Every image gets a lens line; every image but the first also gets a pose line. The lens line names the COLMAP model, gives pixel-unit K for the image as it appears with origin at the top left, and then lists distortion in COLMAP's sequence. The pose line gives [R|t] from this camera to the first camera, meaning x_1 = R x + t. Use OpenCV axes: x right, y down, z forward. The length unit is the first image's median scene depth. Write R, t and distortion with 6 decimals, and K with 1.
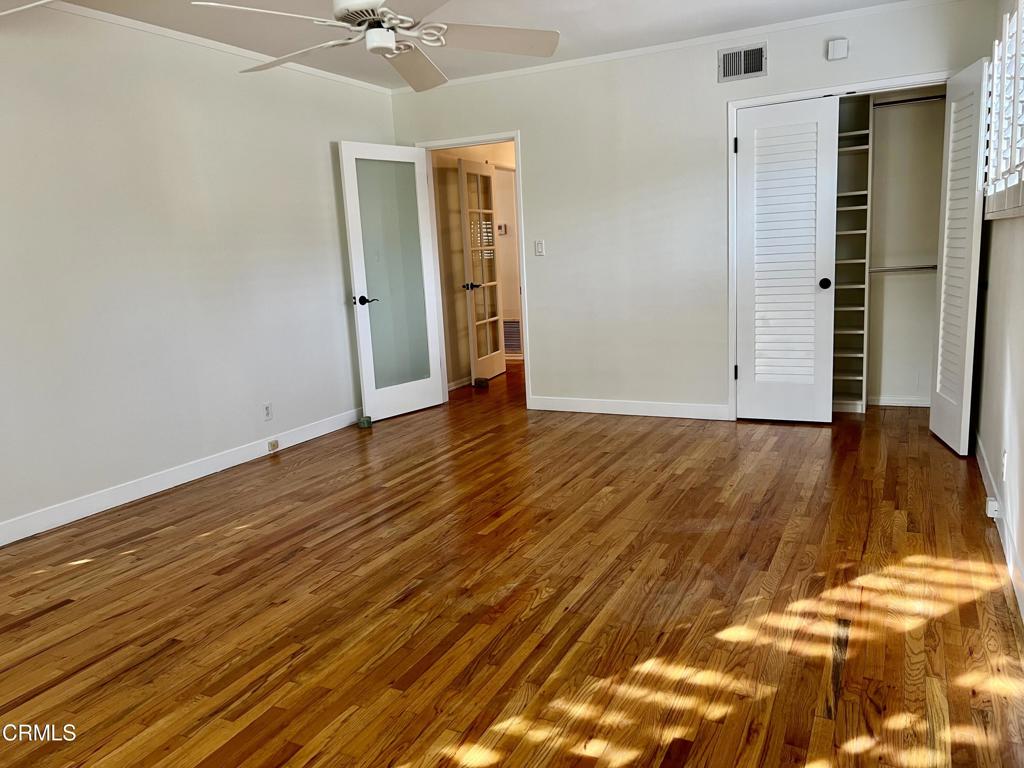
lens RADIAL K [[774.9, 0, 512.0], [0, 774.9, 384.0], [0, 0, 1]] dist [0.045189, -0.050110]
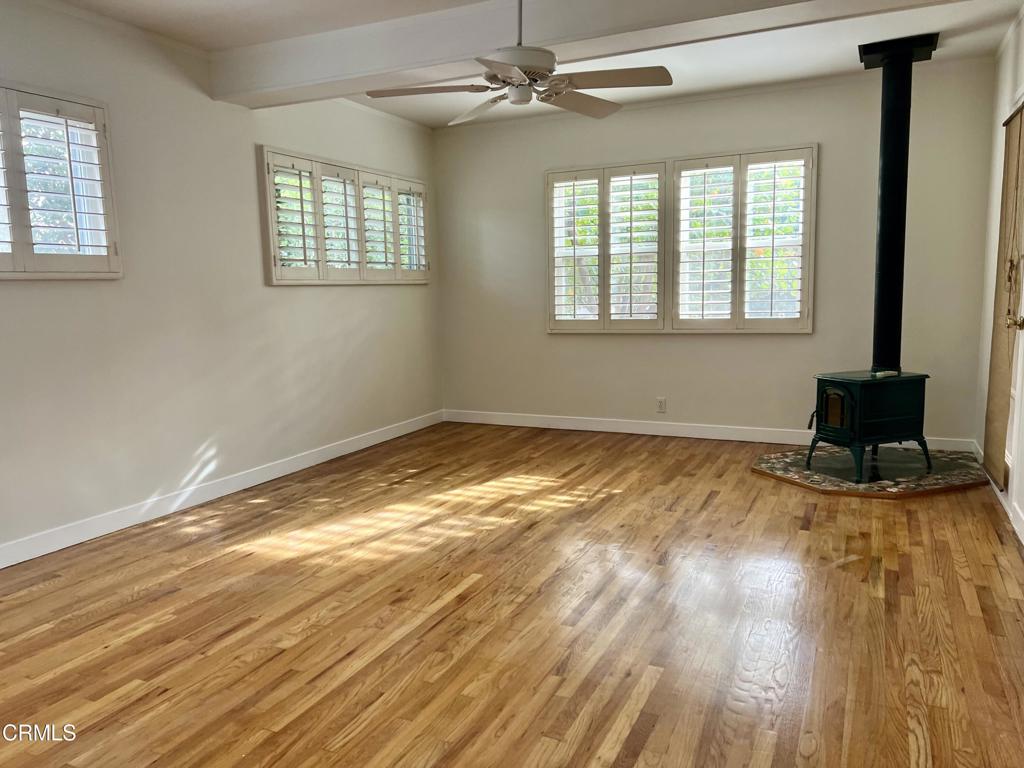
lens RADIAL K [[785.2, 0, 509.1], [0, 785.2, 393.3], [0, 0, 1]] dist [0.048205, -0.068652]
pose [[-0.997242, 0.072591, -0.015474, -0.070876], [0.064616, 0.951683, 0.300208, -0.272011], [0.036518, 0.298380, -0.953748, 1.690795]]
